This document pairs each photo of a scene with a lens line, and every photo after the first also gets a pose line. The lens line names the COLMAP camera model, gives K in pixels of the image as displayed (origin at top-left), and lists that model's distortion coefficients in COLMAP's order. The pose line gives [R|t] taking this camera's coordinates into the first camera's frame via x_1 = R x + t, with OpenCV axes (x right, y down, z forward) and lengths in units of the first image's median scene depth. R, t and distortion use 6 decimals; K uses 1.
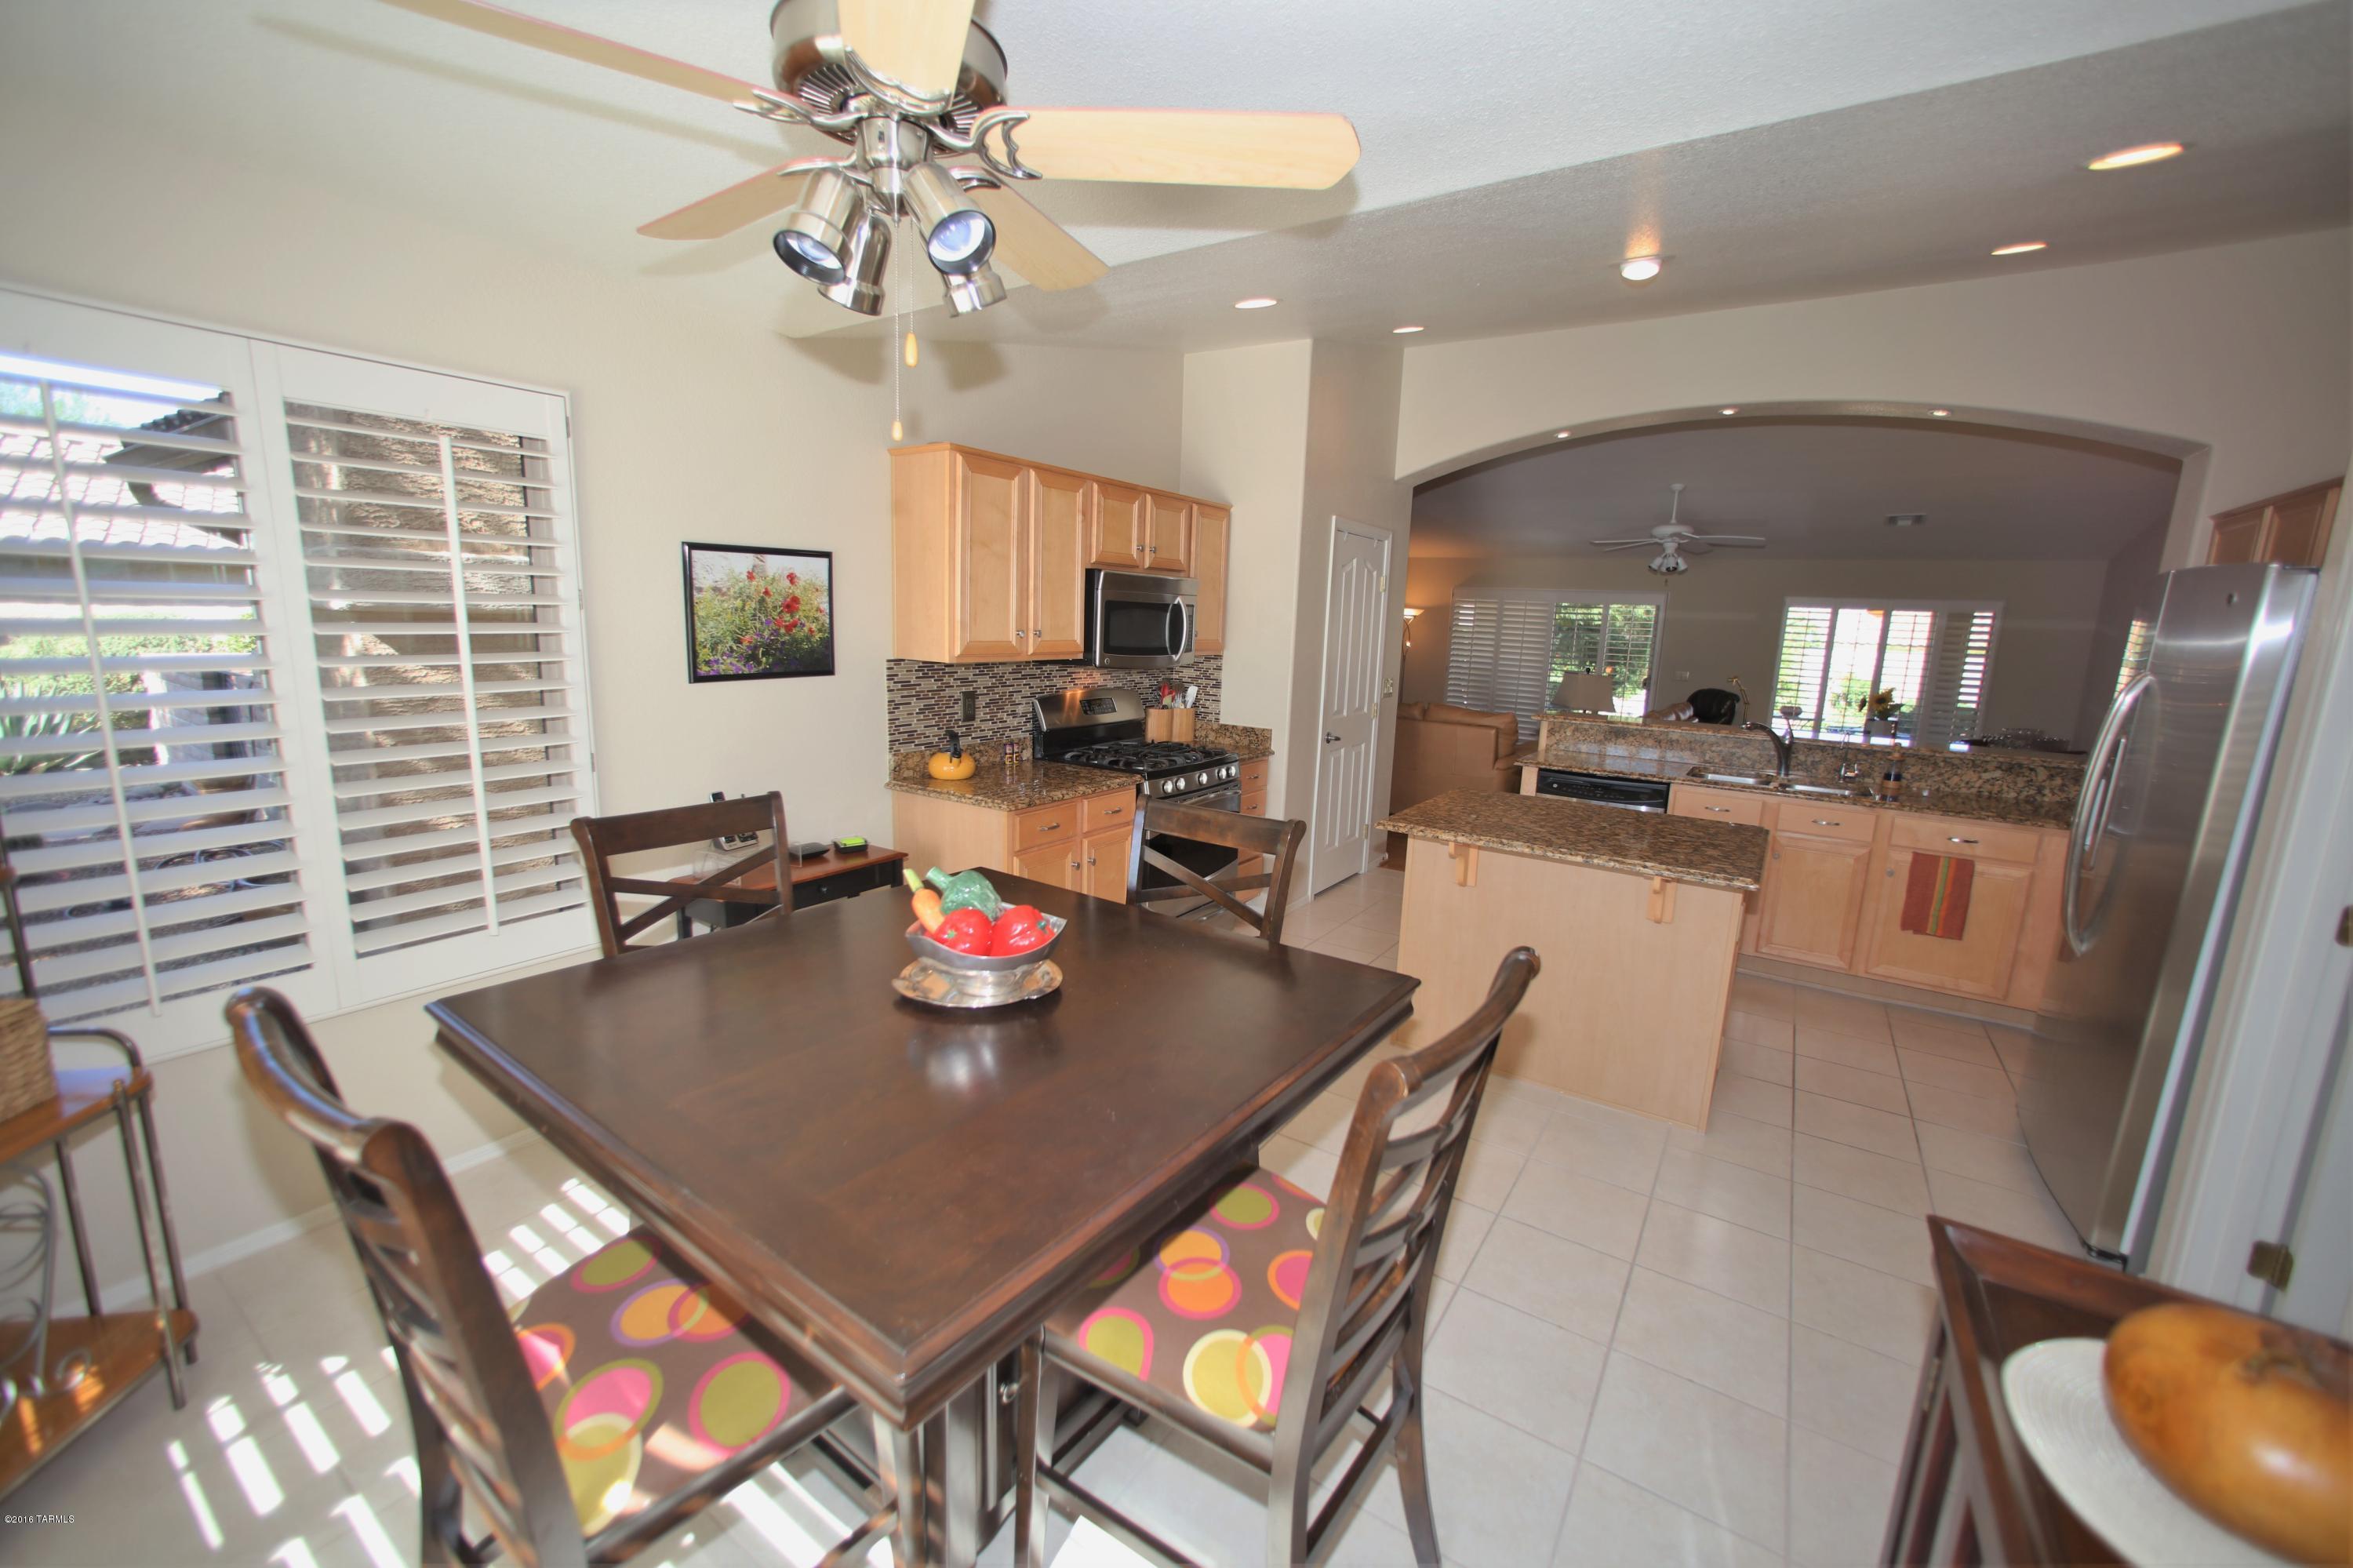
lens RADIAL K [[934.1, 0, 1180.3], [0, 934.1, 775.8], [0, 0, 1]] dist [-0.036728, 0.015908]
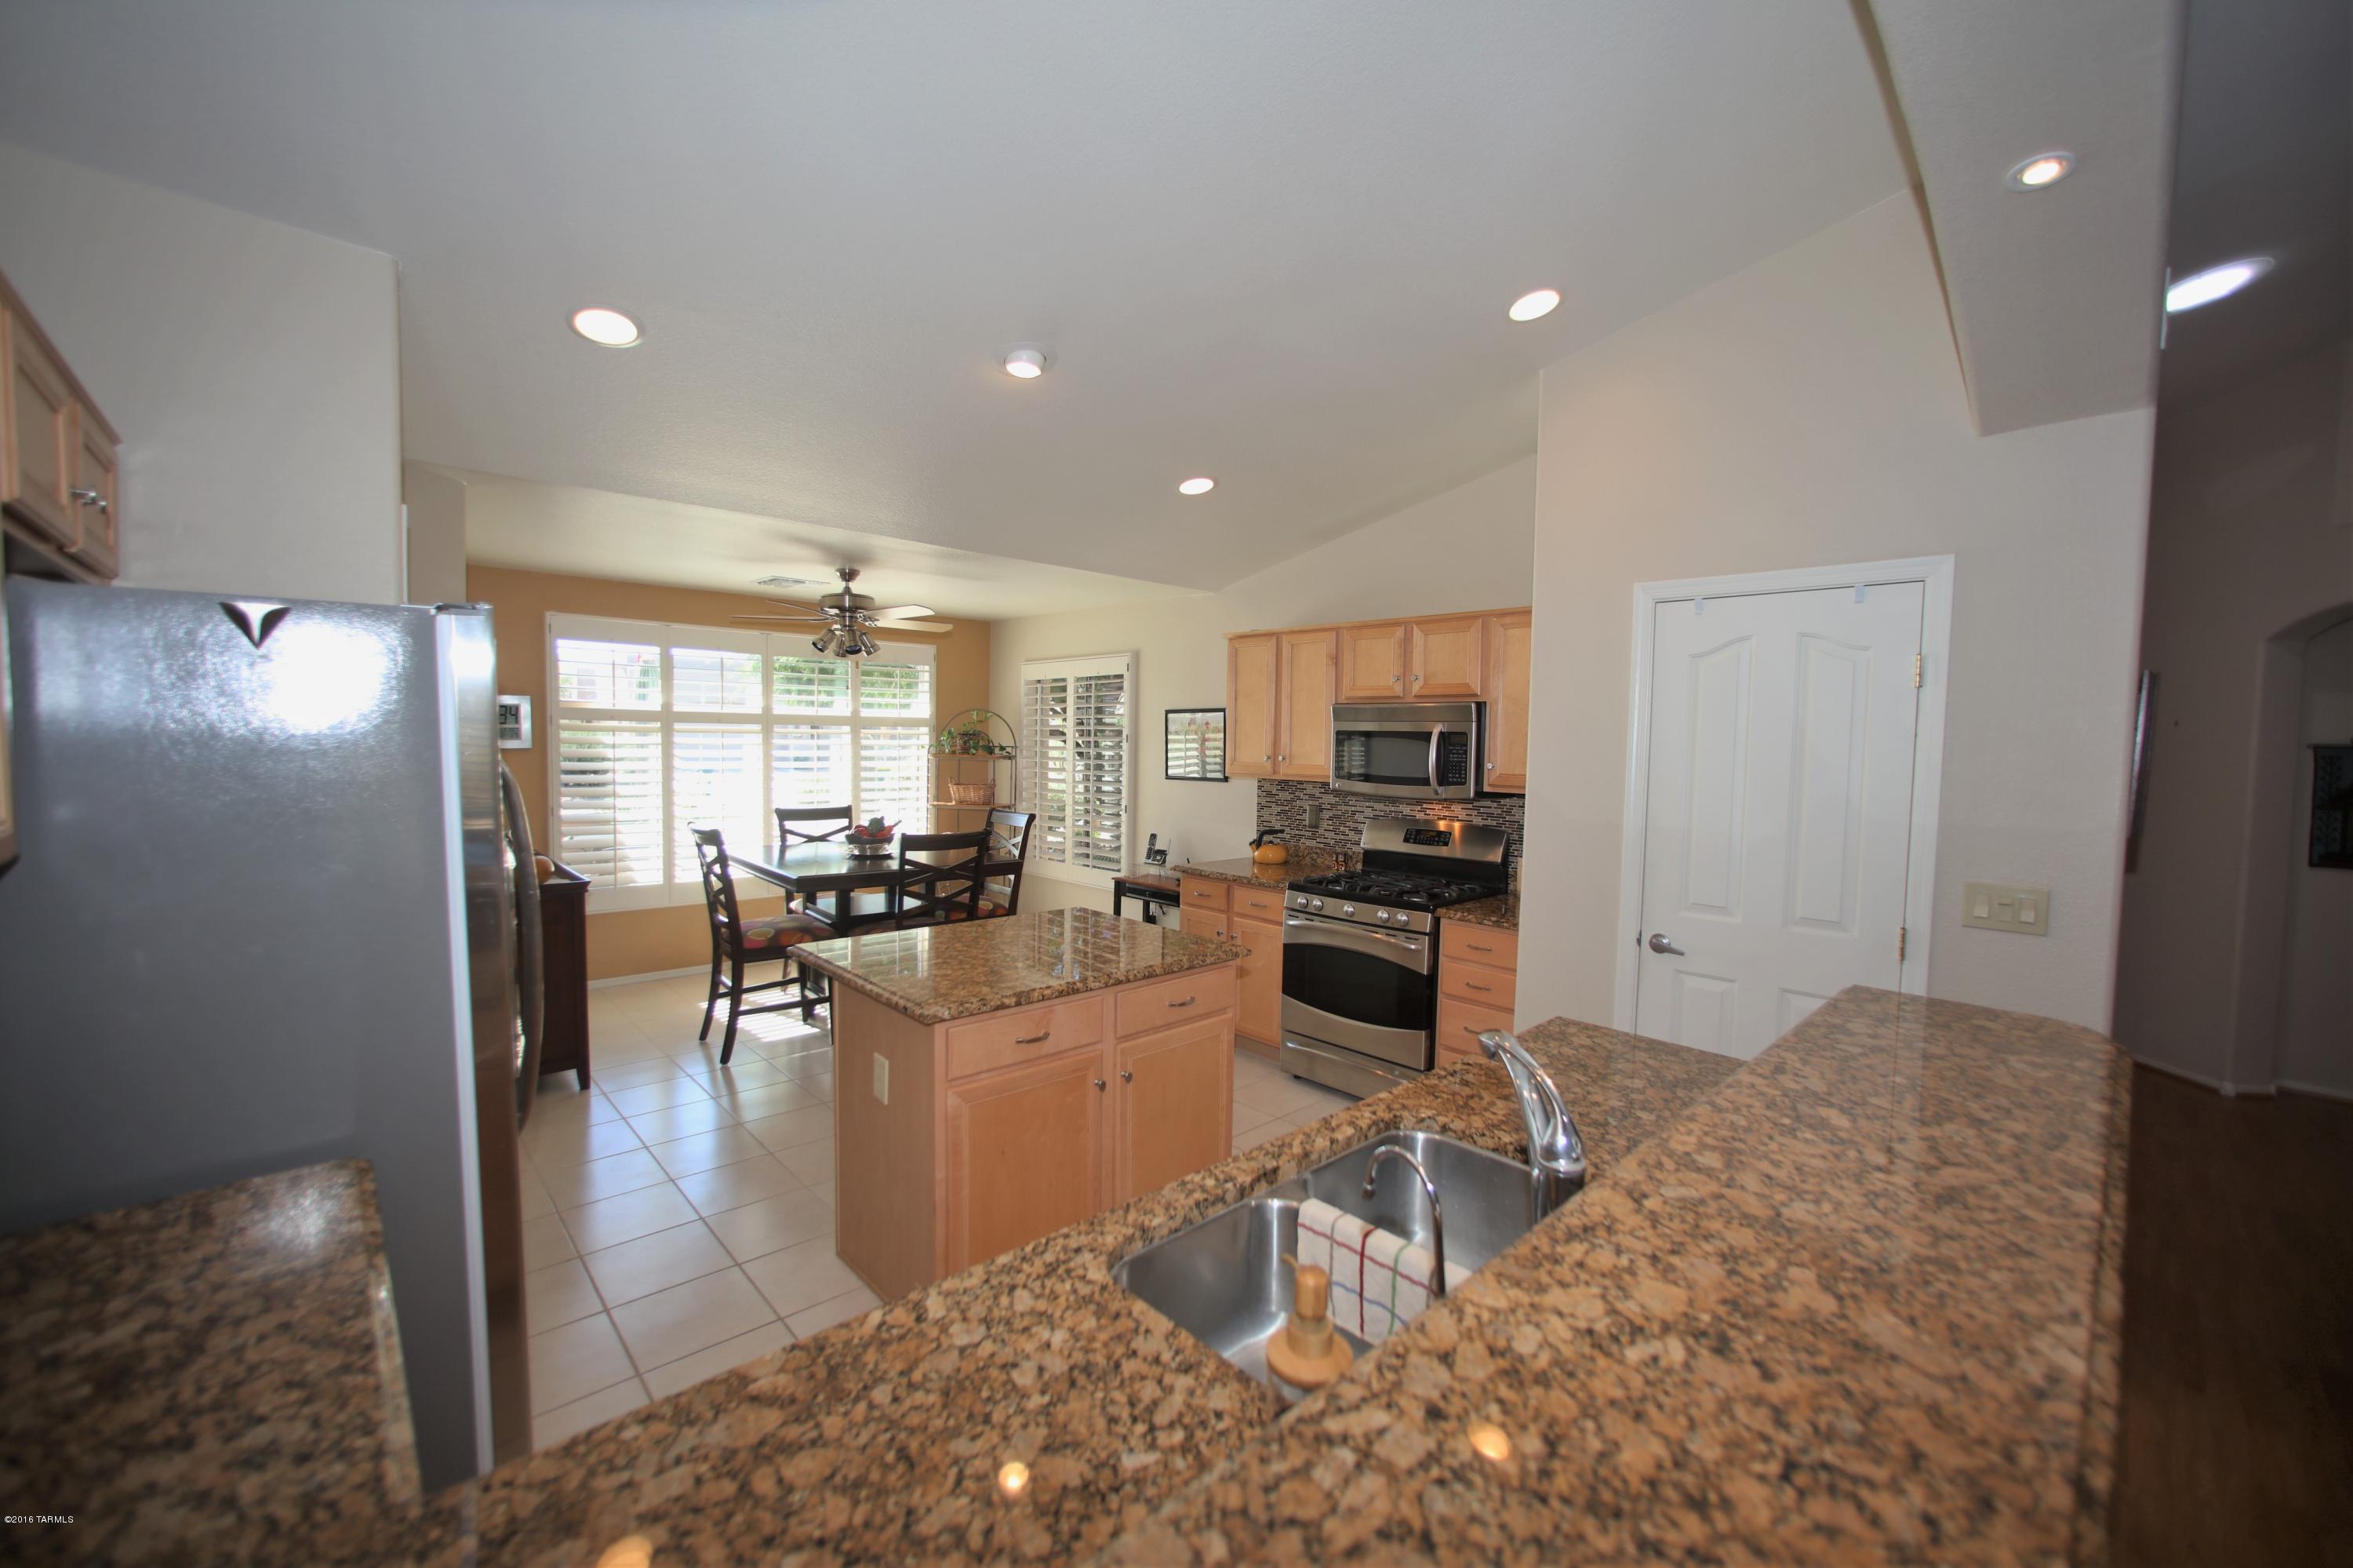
lens RADIAL K [[934.1, 0, 1180.3], [0, 934.1, 775.8], [0, 0, 1]] dist [-0.036728, 0.015908]
pose [[-0.223692, -0.001134, -0.974659, 1.057078], [-0.194068, 0.980028, 0.043400, -0.148219], [0.955144, 0.198858, -0.219445, 1.083817]]
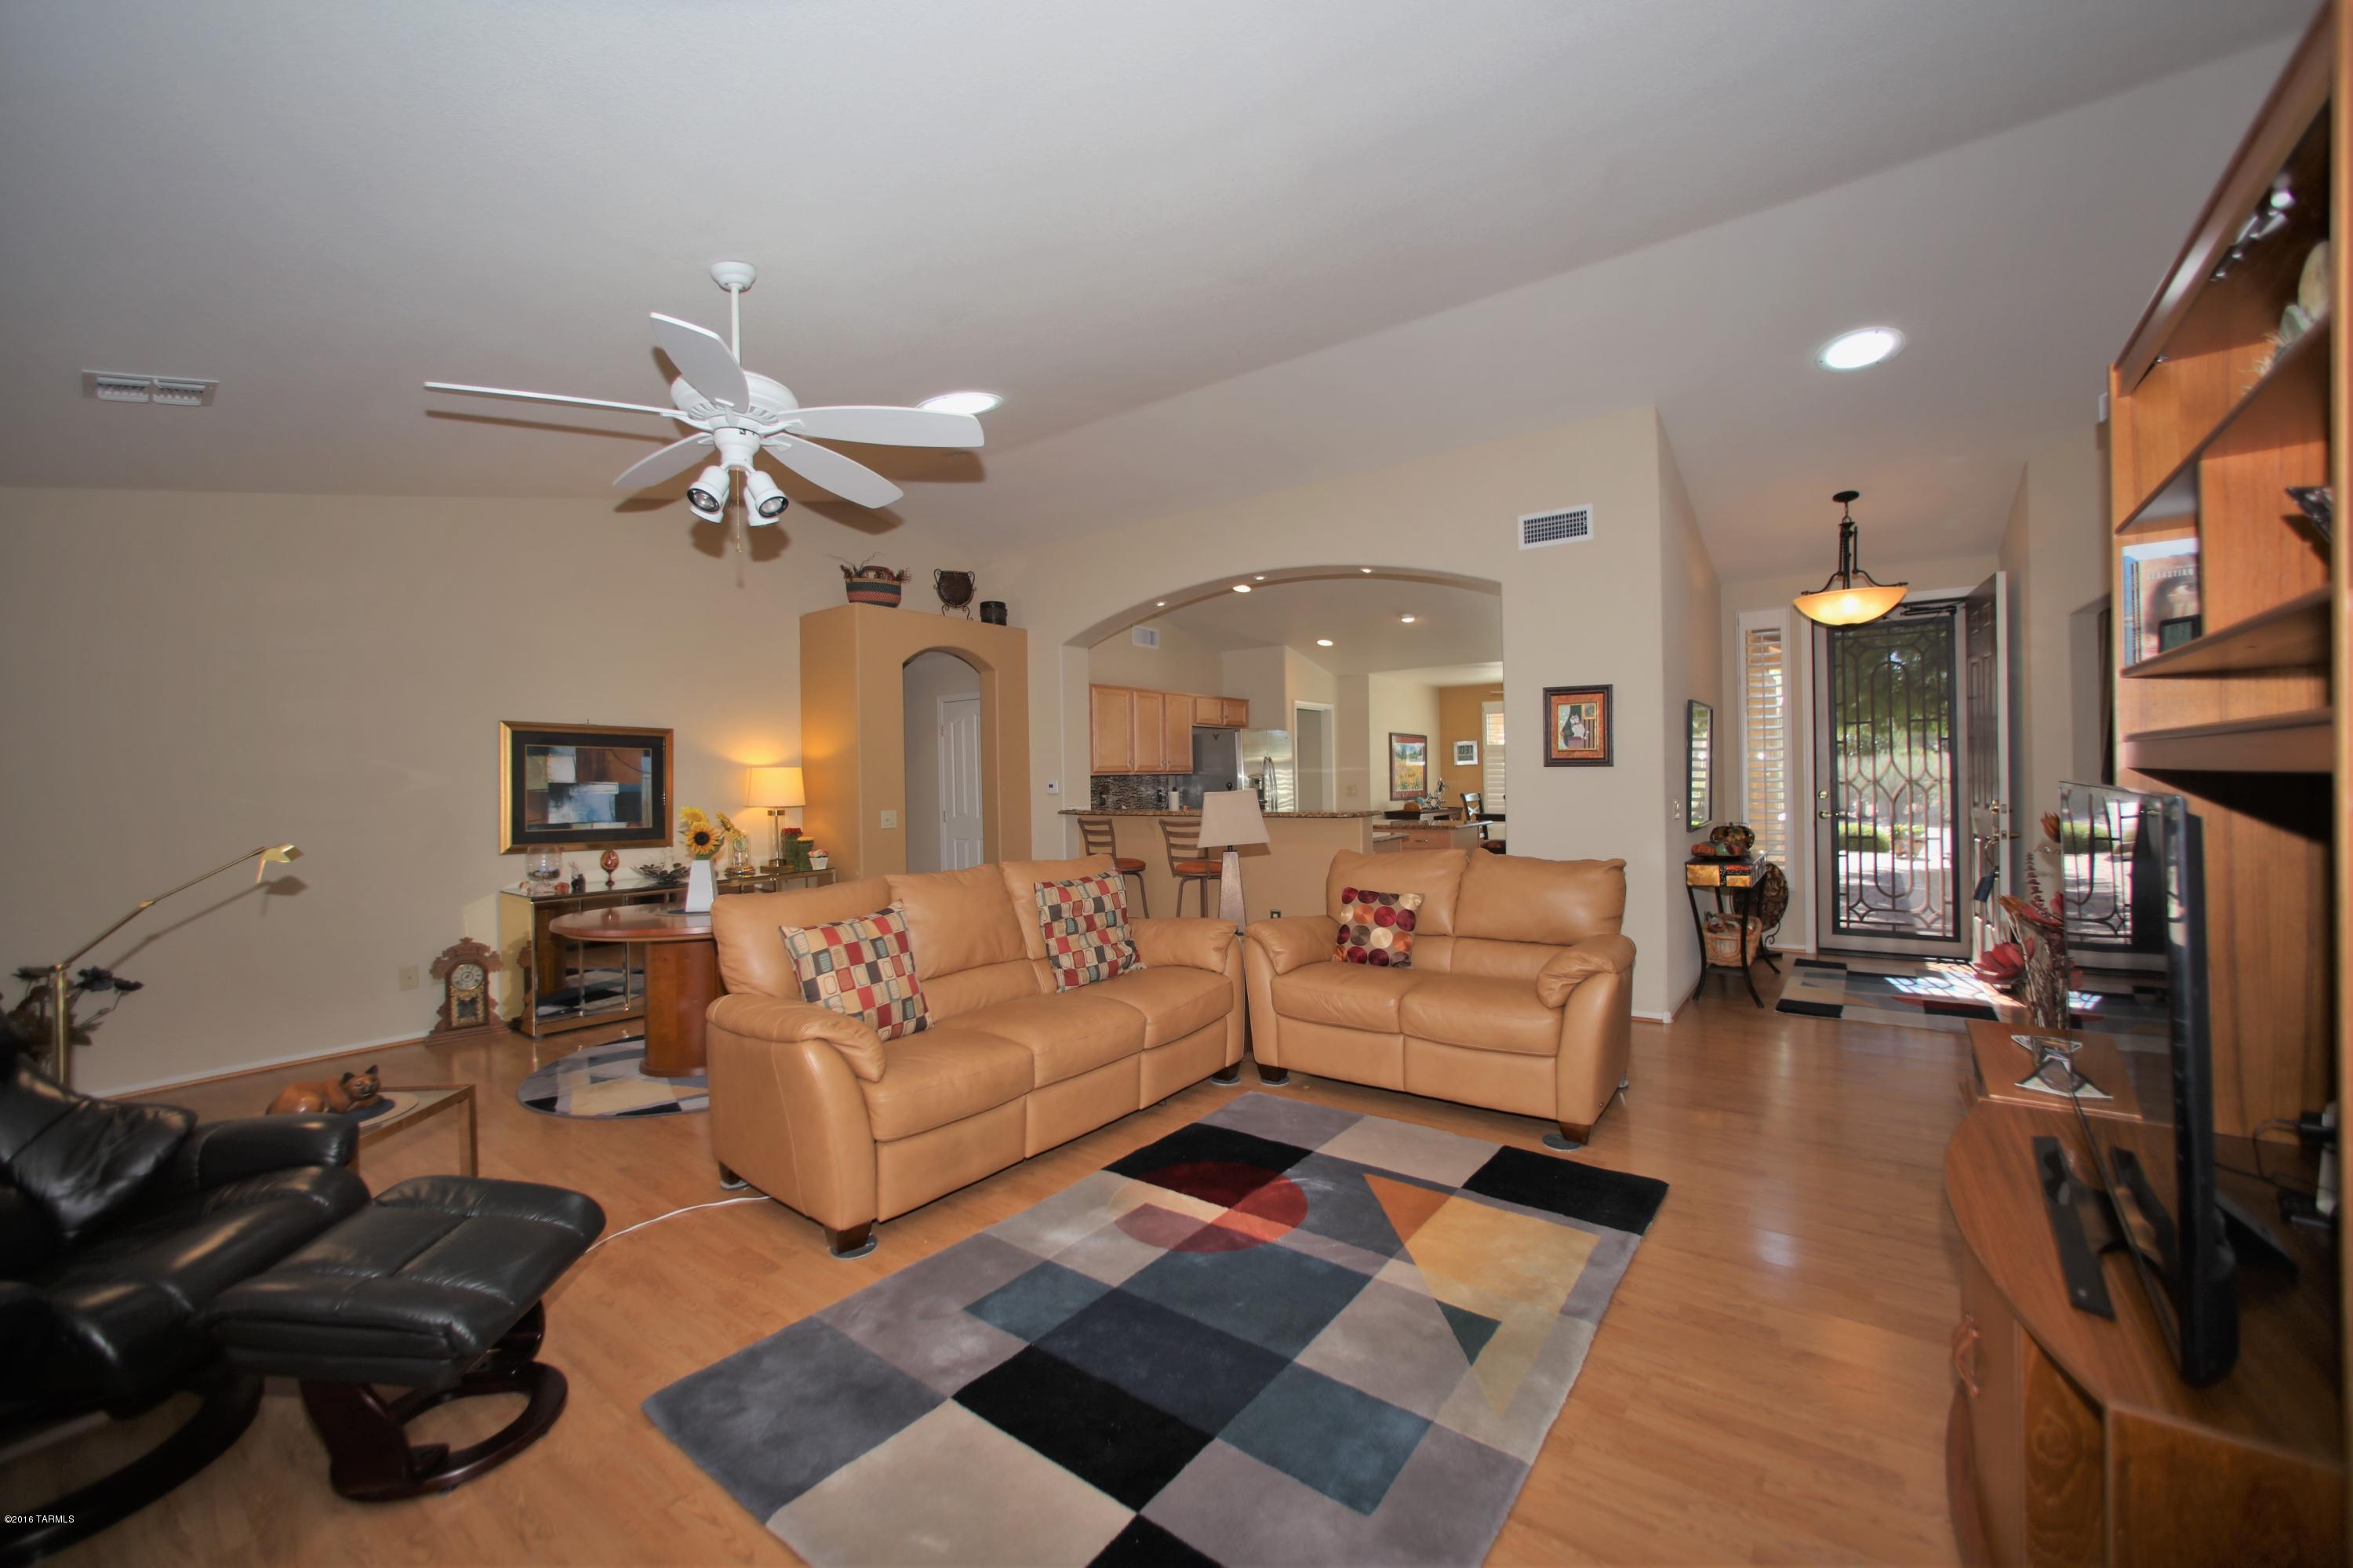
lens RADIAL K [[898.7, 0, 1185.9], [0, 898.7, 776.9], [0, 0, 1]] dist [-0.020713, -0.000041]
pose [[-0.997678, -0.021180, 0.064729, 0.746972], [-0.009678, 0.984859, 0.173084, -0.408399], [-0.067415, 0.172056, -0.982778, 2.880149]]
